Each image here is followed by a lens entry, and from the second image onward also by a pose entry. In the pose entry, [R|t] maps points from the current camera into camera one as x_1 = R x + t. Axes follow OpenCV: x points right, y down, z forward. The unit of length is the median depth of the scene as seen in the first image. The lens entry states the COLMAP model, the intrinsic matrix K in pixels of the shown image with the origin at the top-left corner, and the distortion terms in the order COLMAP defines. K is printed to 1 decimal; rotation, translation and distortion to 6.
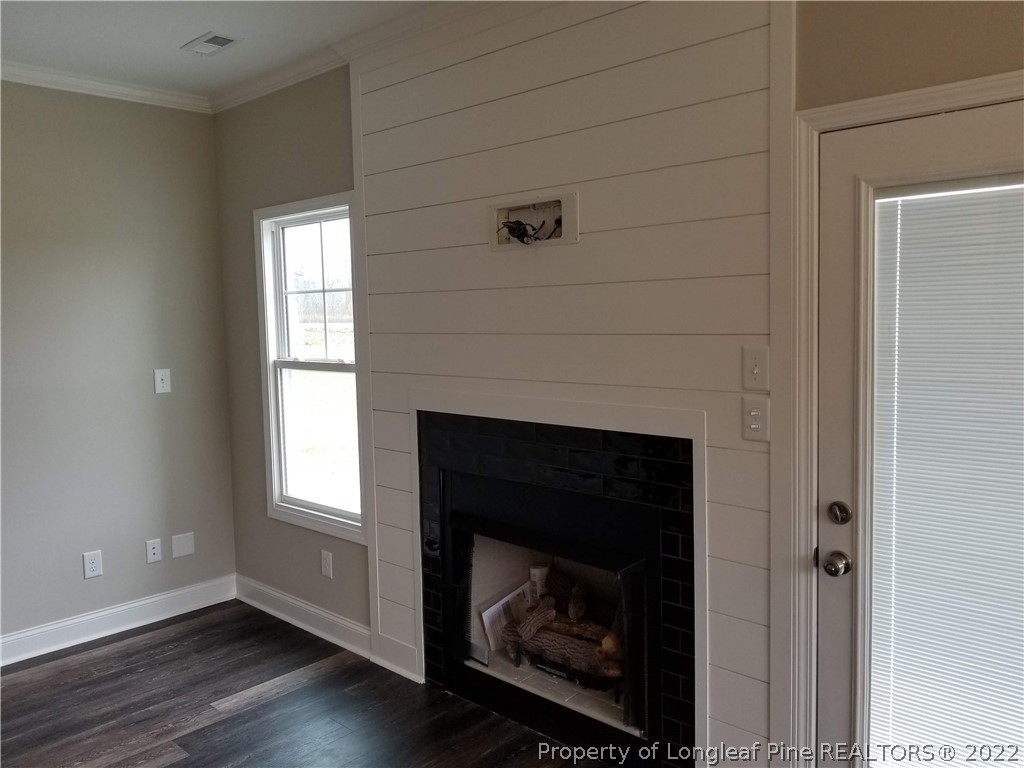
lens RADIAL K [[801.2, 0, 510.5], [0, 801.2, 365.9], [0, 0, 1]] dist [0.020650, -0.001036]
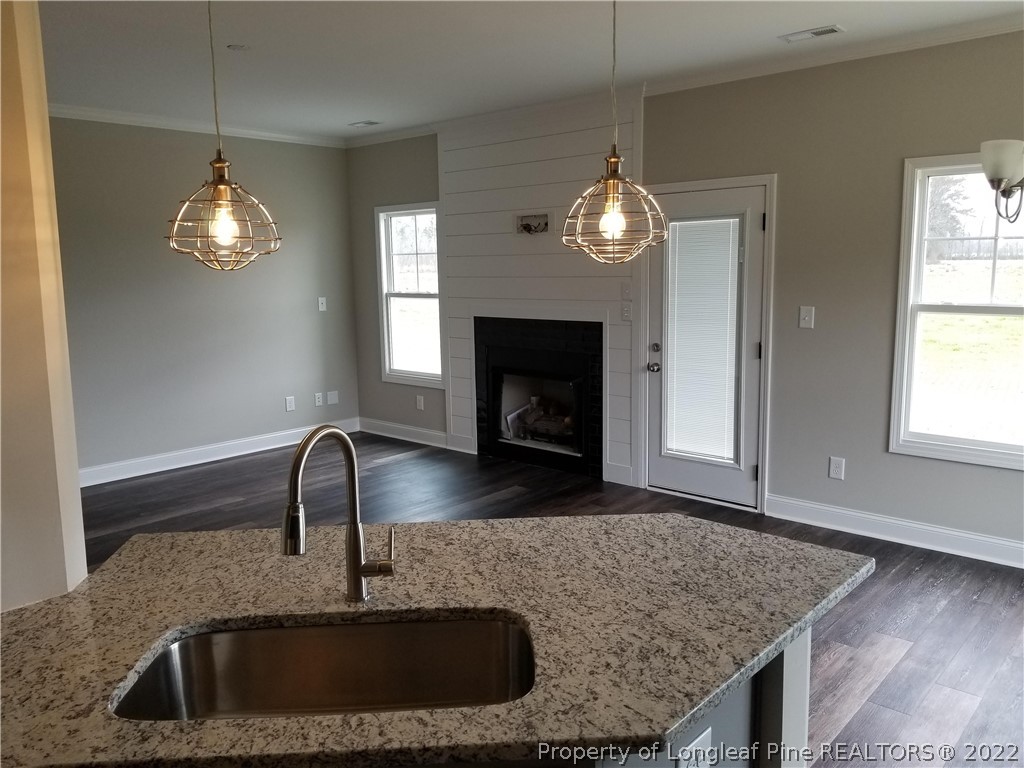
lens RADIAL K [[803.1, 0, 514.7], [0, 803.1, 379.8], [0, 0, 1]] dist [0.099336, -0.143477]
pose [[0.999718, 0.002390, 0.023611, -0.059712], [-0.004148, 0.997198, 0.074691, 0.059717], [-0.023366, -0.074768, 0.996927, -0.946067]]
